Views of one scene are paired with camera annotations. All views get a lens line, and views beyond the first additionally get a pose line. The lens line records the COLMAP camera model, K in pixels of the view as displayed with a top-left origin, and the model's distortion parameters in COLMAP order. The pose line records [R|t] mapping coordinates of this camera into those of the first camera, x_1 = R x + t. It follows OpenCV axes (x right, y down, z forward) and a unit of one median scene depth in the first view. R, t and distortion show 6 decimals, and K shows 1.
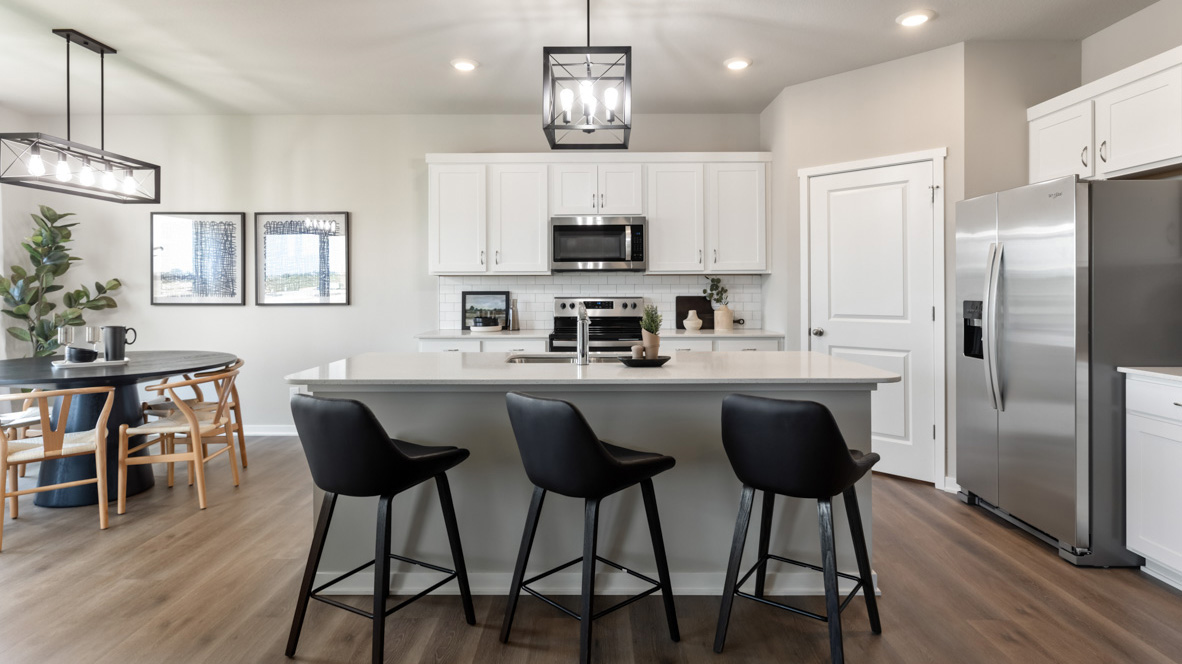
lens RADIAL K [[617.0, 0, 590.0], [0, 617.0, 288.6], [0, 0, 1]] dist [-0.000383, -0.000866]
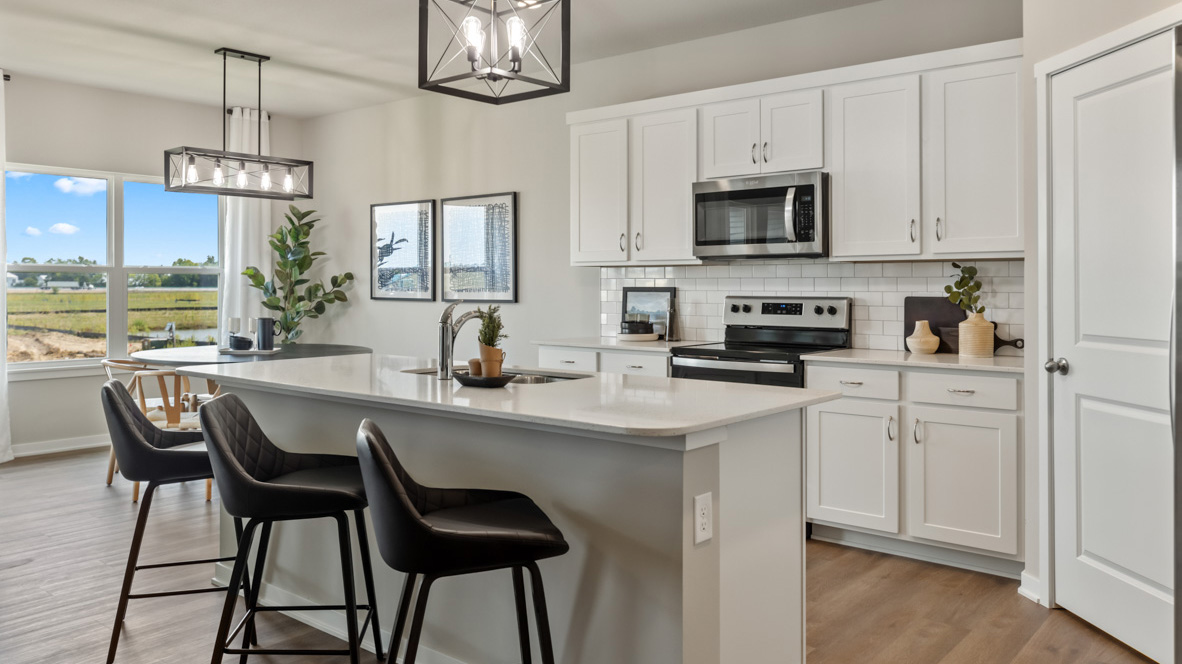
lens RADIAL K [[884.6, 0, 591.9], [0, 884.6, 281.1], [0, 0, 1]] dist [-0.005963, 0.000943]
pose [[0.771525, 0.000837, -0.636198, 0.483444], [-0.002920, 0.999993, -0.002226, -0.000230], [0.636192, 0.003575, 0.771522, 0.143349]]
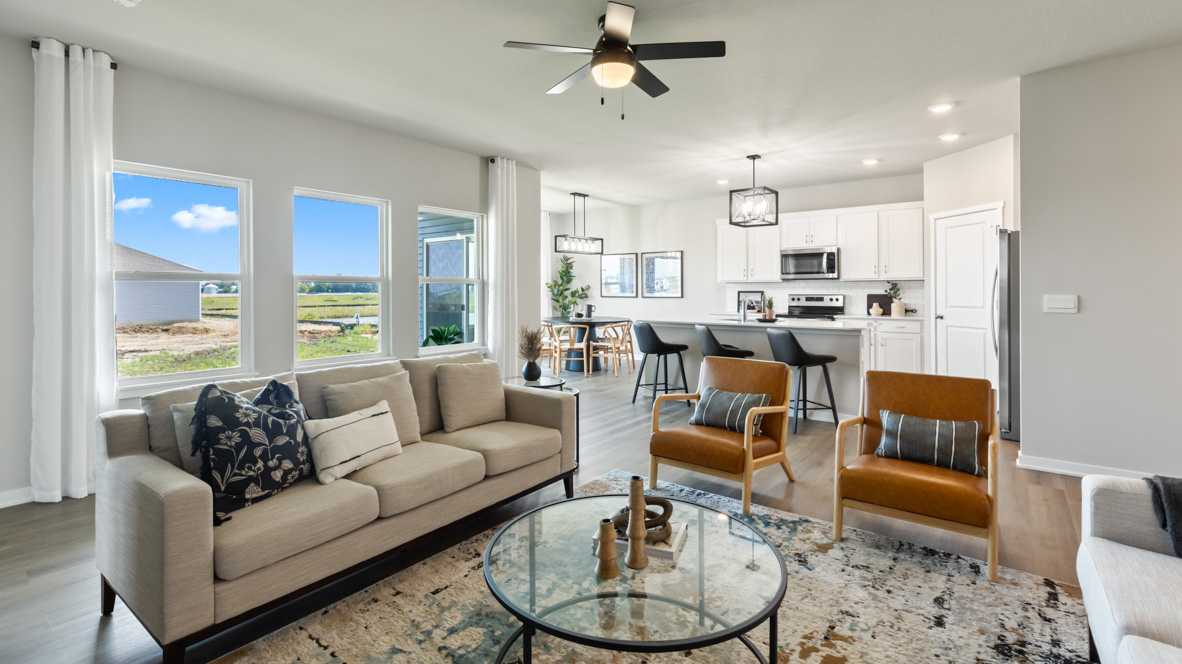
lens RADIAL K [[542.2, 0, 584.1], [0, 542.2, 290.0], [0, 0, 1]] dist [0.002202, 0.000182]
pose [[0.792613, 0.000113, -0.609725, 0.442042], [0.000883, 0.999999, 0.001333, -0.001228], [0.609724, -0.001594, 0.792612, -0.598992]]
